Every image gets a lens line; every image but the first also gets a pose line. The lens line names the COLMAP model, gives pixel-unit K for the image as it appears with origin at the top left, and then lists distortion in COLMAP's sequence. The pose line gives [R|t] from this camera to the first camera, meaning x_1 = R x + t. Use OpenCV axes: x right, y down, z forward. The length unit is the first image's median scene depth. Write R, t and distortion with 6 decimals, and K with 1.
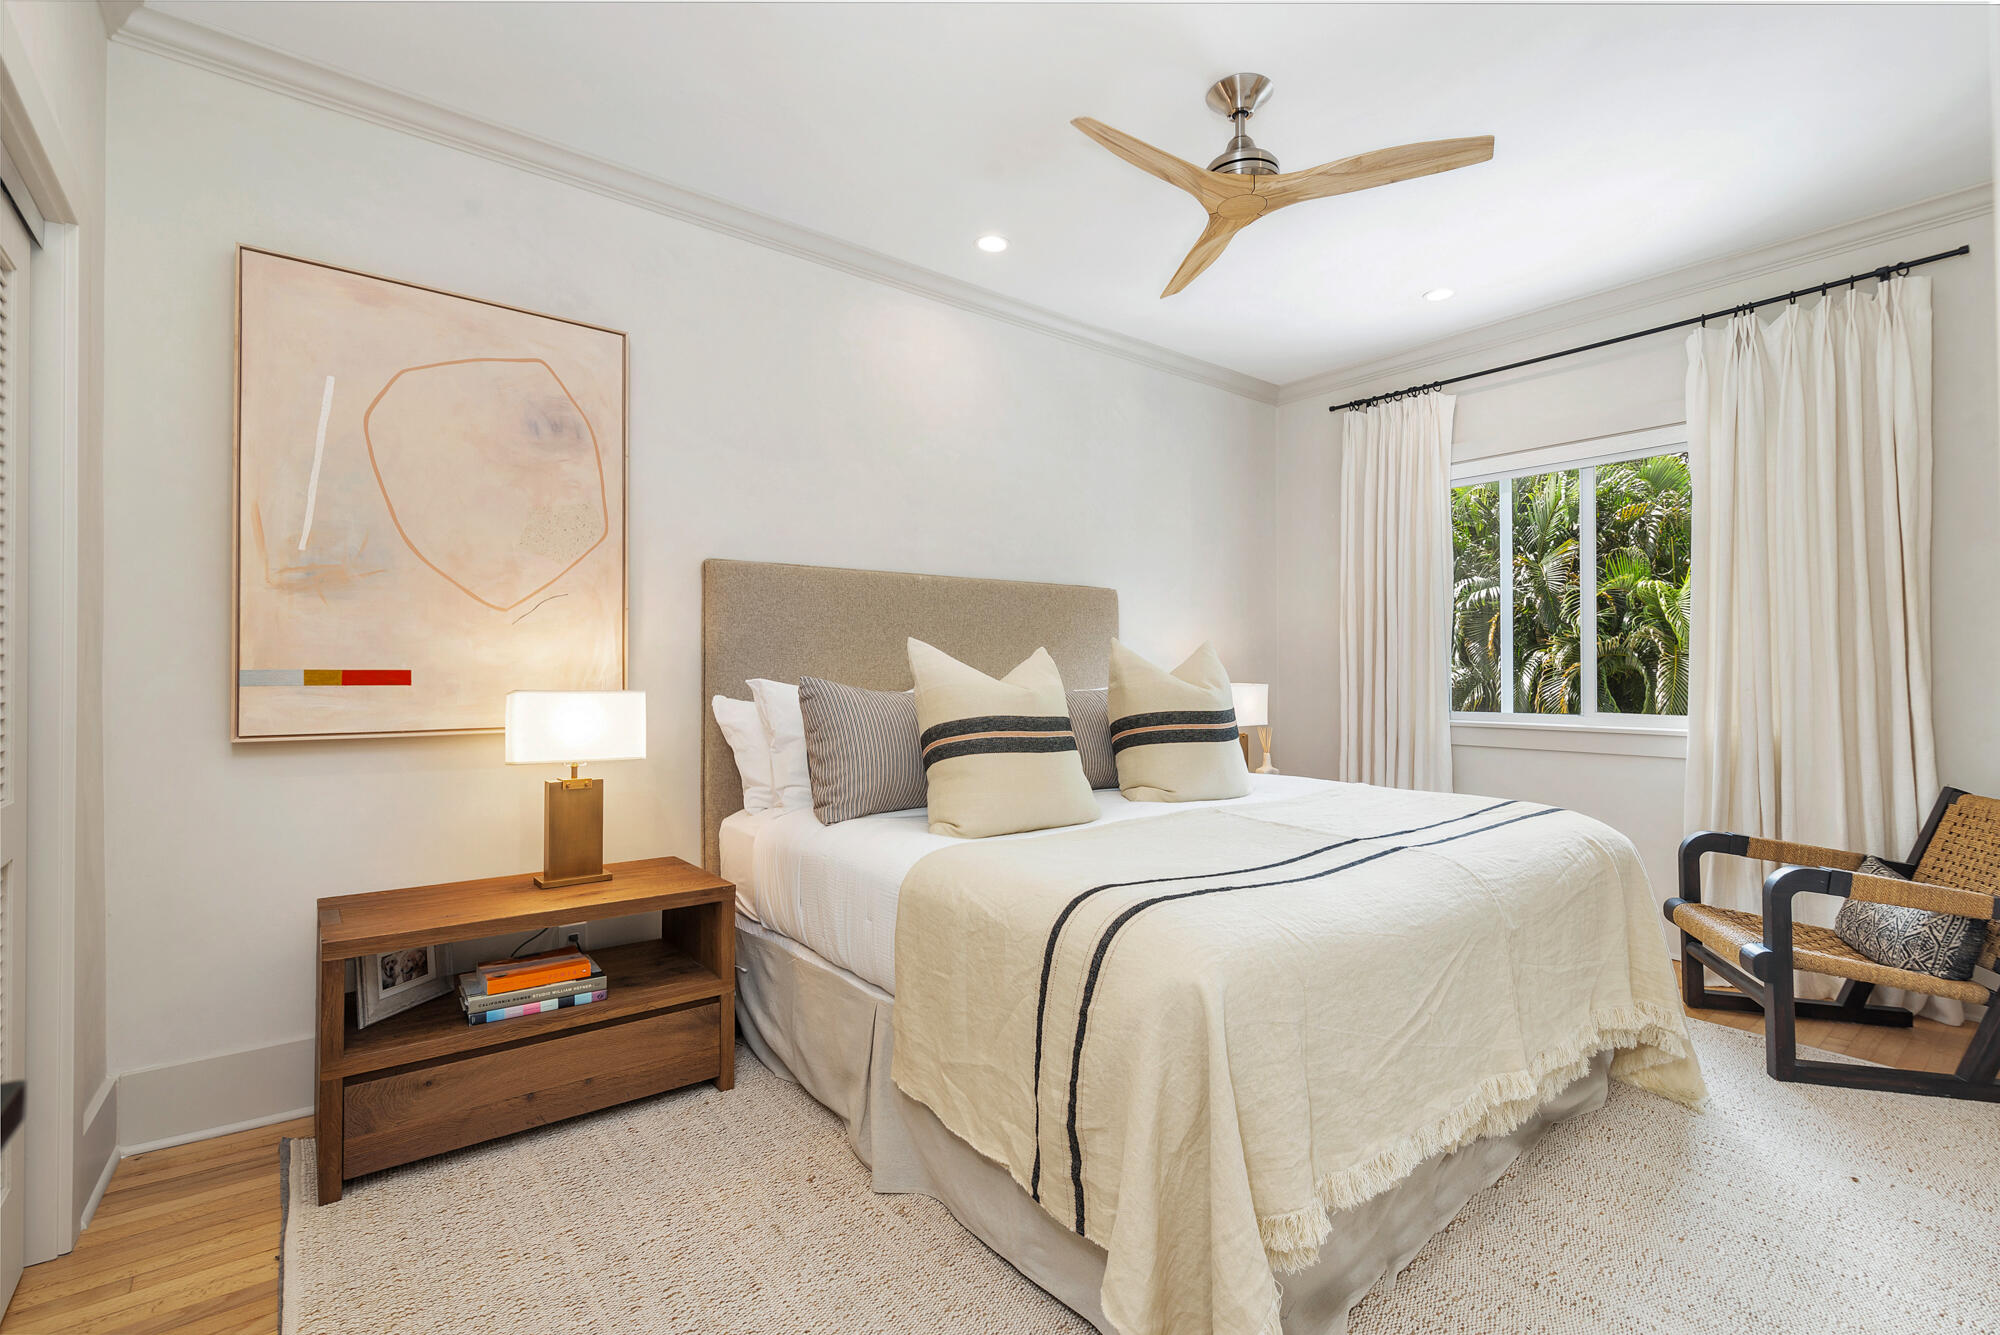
lens RADIAL K [[912.5, 0, 998.8], [0, 912.5, 667.6], [0, 0, 1]] dist [0.000332, -0.000333]
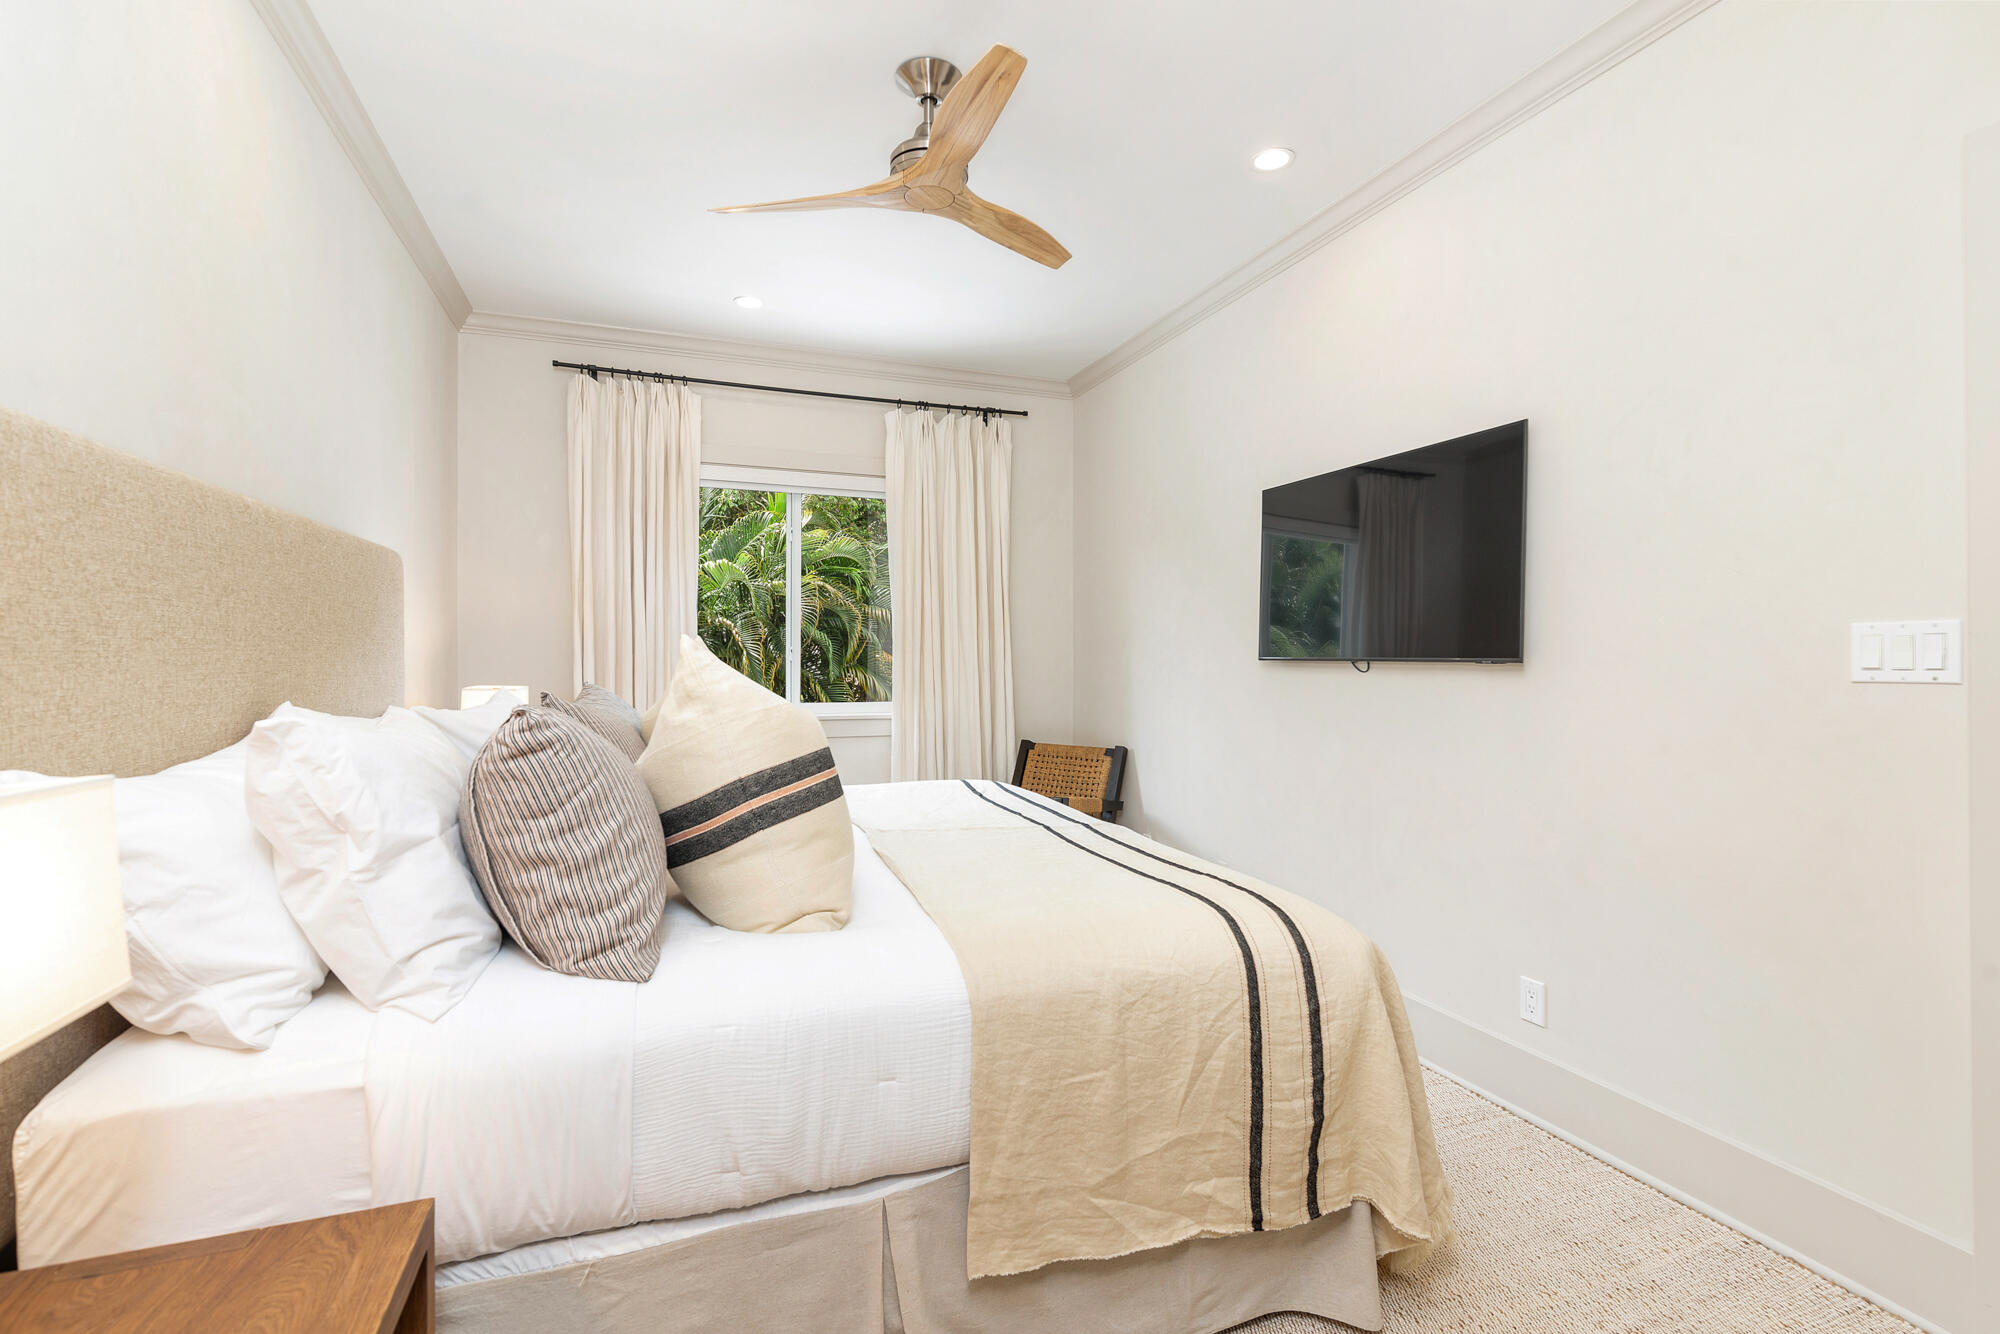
lens RADIAL K [[919.5, 0, 1005.3], [0, 919.5, 662.6], [0, 0, 1]] dist [-0.001753, 0.000049]
pose [[0.294207, -0.002813, 0.955737, -0.490647], [-0.009693, 0.999935, 0.005927, -0.015548], [-0.955692, -0.011008, 0.294161, 0.487435]]
